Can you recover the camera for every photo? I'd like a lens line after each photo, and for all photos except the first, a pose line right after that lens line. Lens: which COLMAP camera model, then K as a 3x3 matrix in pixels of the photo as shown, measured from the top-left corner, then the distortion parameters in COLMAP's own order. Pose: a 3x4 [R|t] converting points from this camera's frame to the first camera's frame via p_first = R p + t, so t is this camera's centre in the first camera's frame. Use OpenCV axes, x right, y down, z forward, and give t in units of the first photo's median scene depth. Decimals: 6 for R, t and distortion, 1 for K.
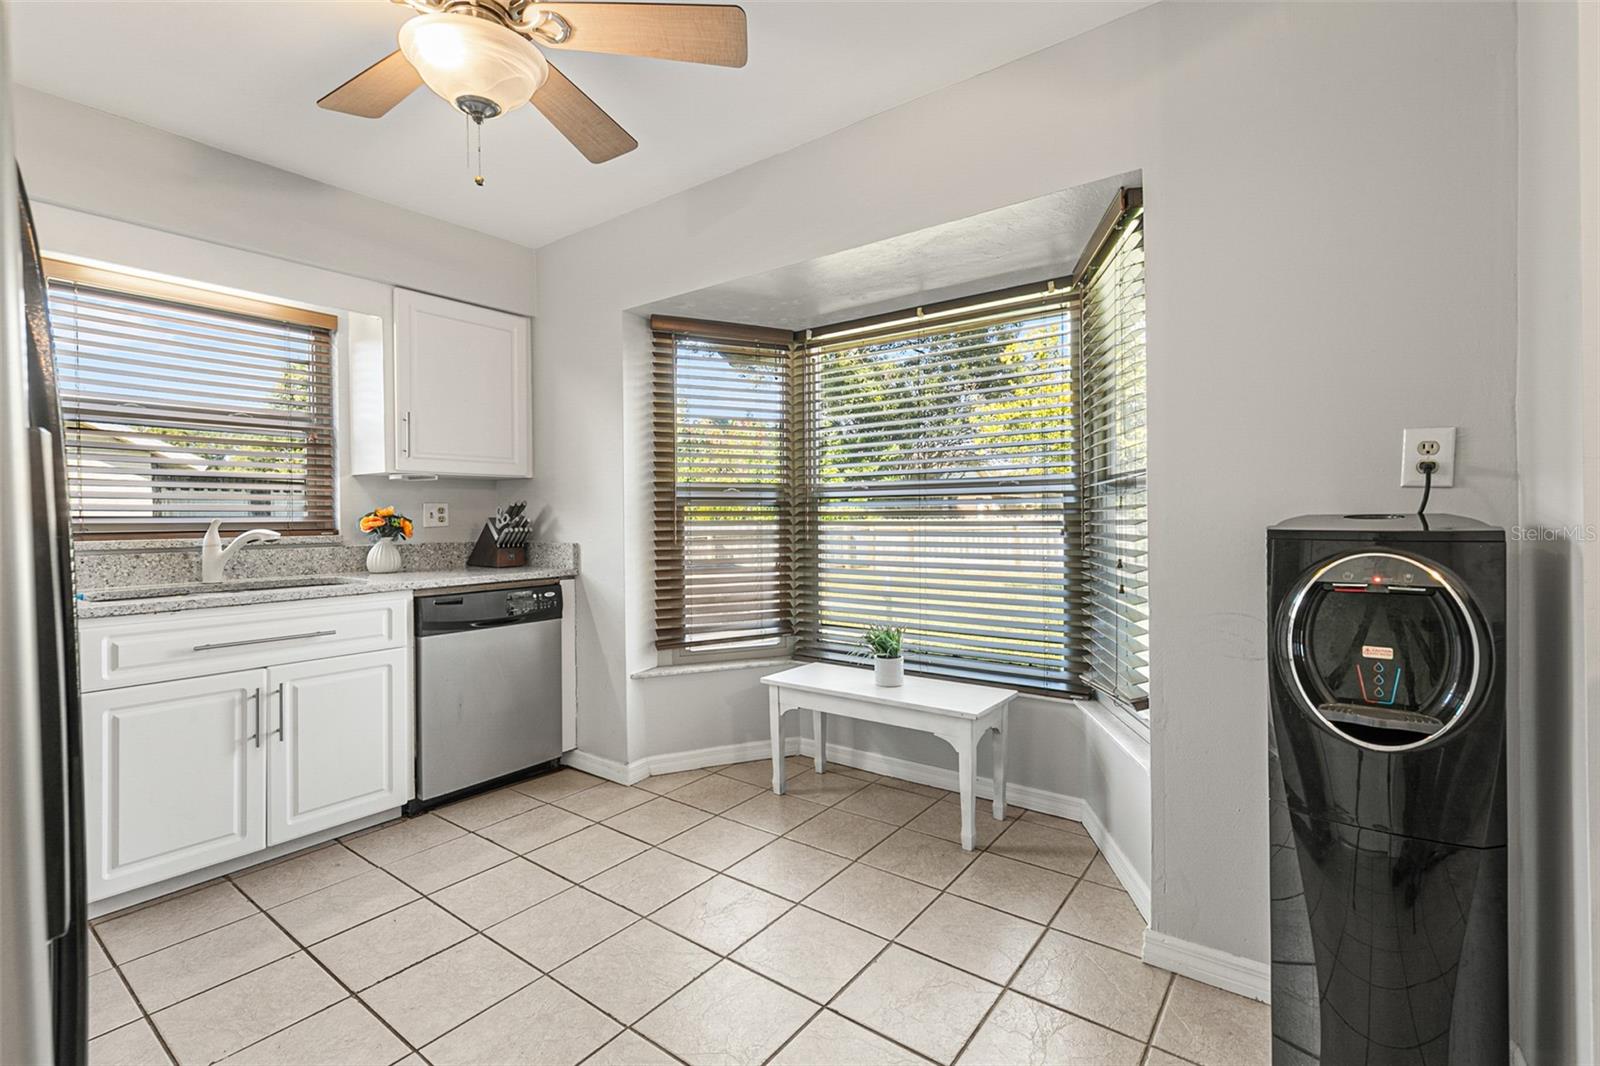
lens RADIAL K [[718.7, 0, 801.4], [0, 718.7, 527.7], [0, 0, 1]] dist [-0.000379, -0.000253]
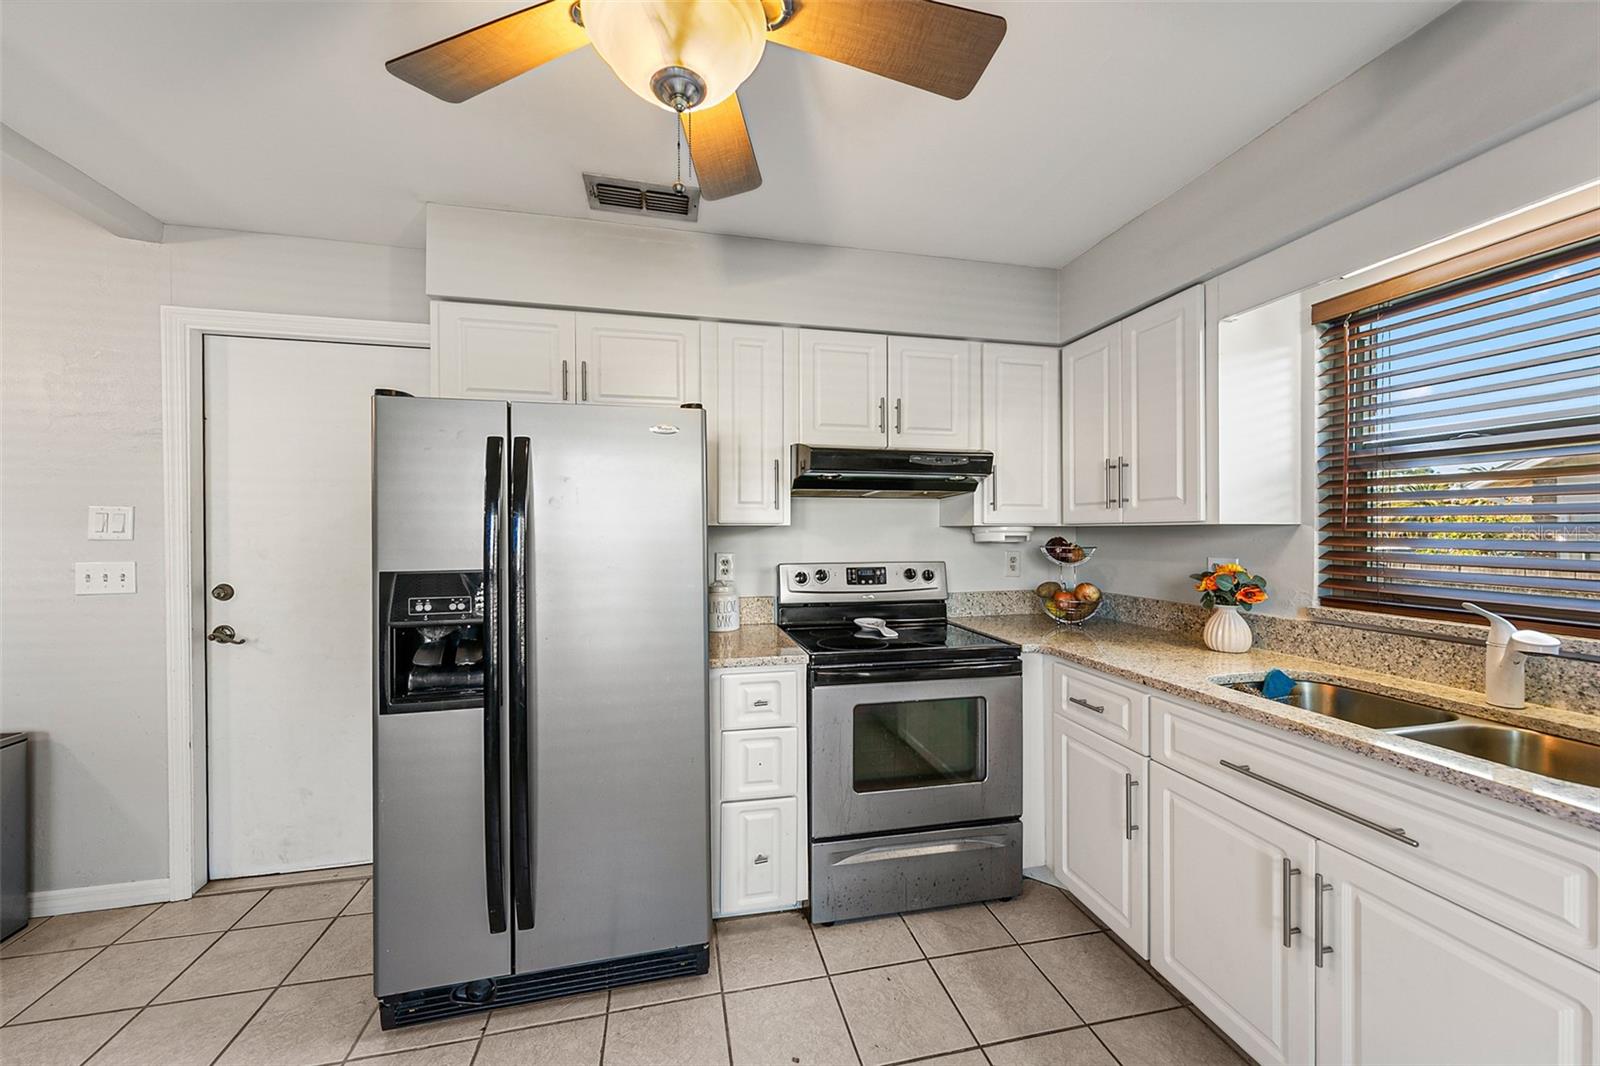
lens RADIAL K [[585.5, 0, 793.6], [0, 585.5, 529.8], [0, 0, 1]] dist [0.000556, -0.000726]
pose [[-0.660080, 0.010694, -0.751119, -0.029184], [-0.004245, 0.999830, 0.017965, -0.070045], [0.751183, 0.015047, -0.659922, 0.744345]]
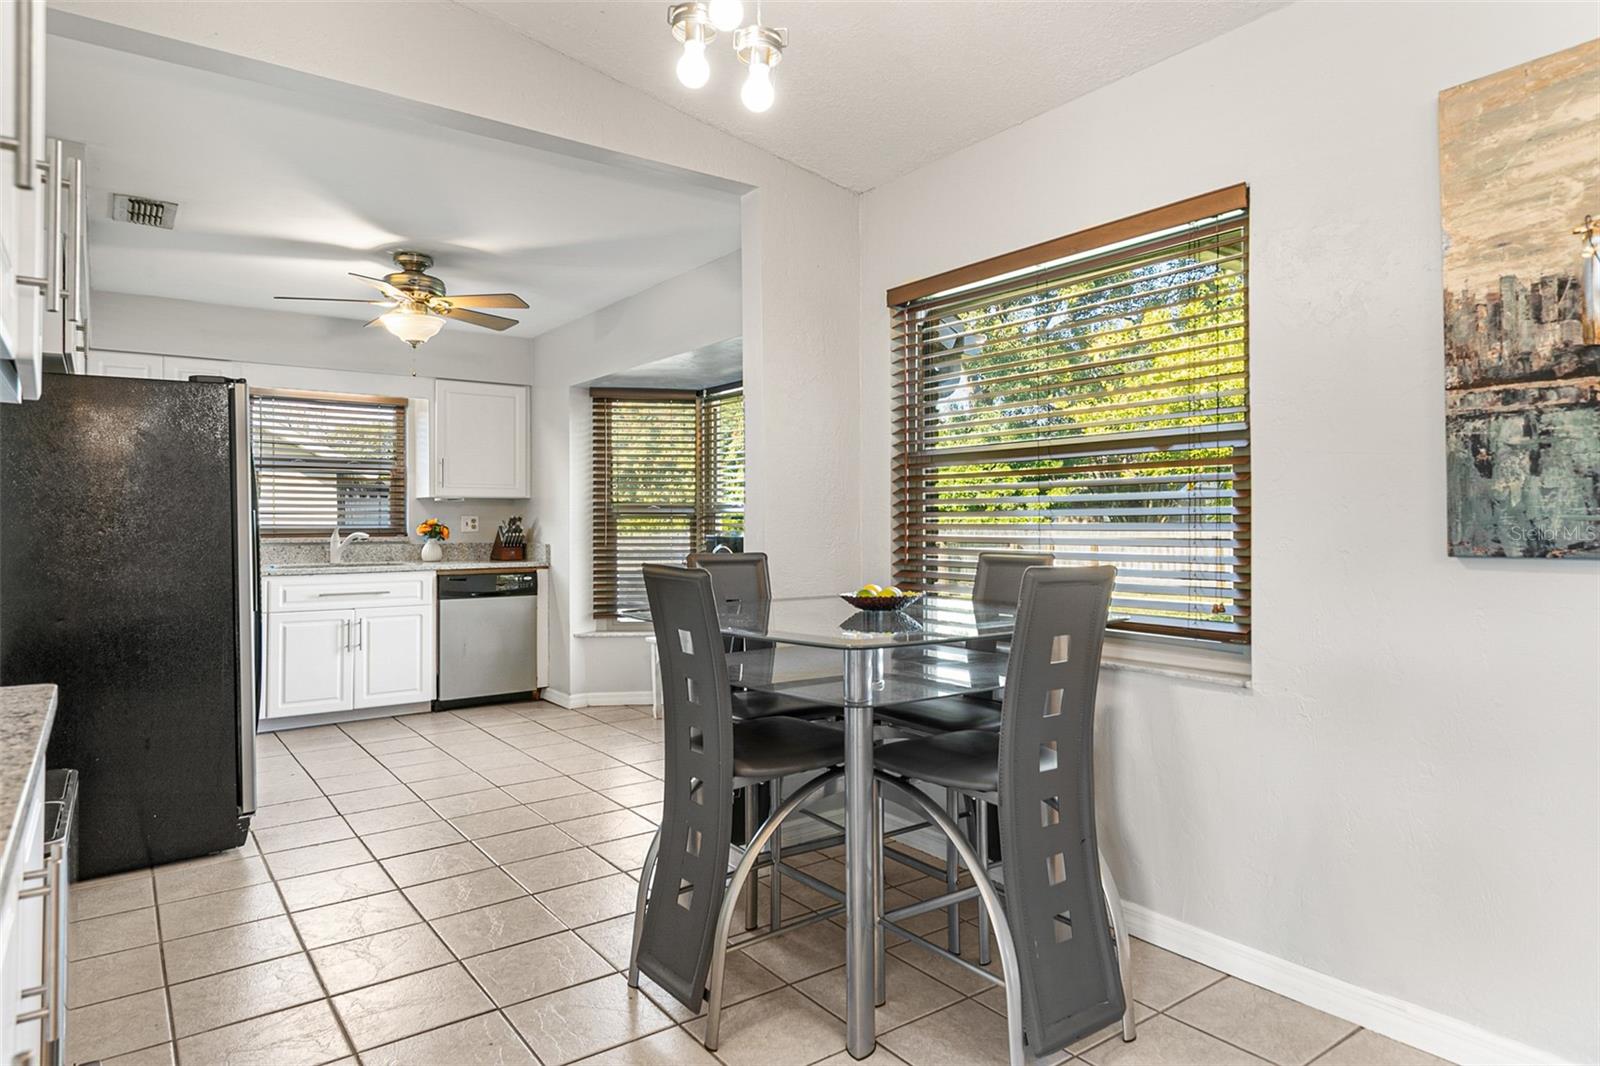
lens RADIAL K [[943.5, 0, 800.0], [0, 943.5, 533.0], [0, 0, 1]] dist [0.000721, 0.000540]
pose [[0.956493, 0.010377, -0.291571, 0.766397], [-0.010538, 0.999944, 0.001019, -0.008644], [0.291566, 0.002098, 0.956549, -0.710598]]
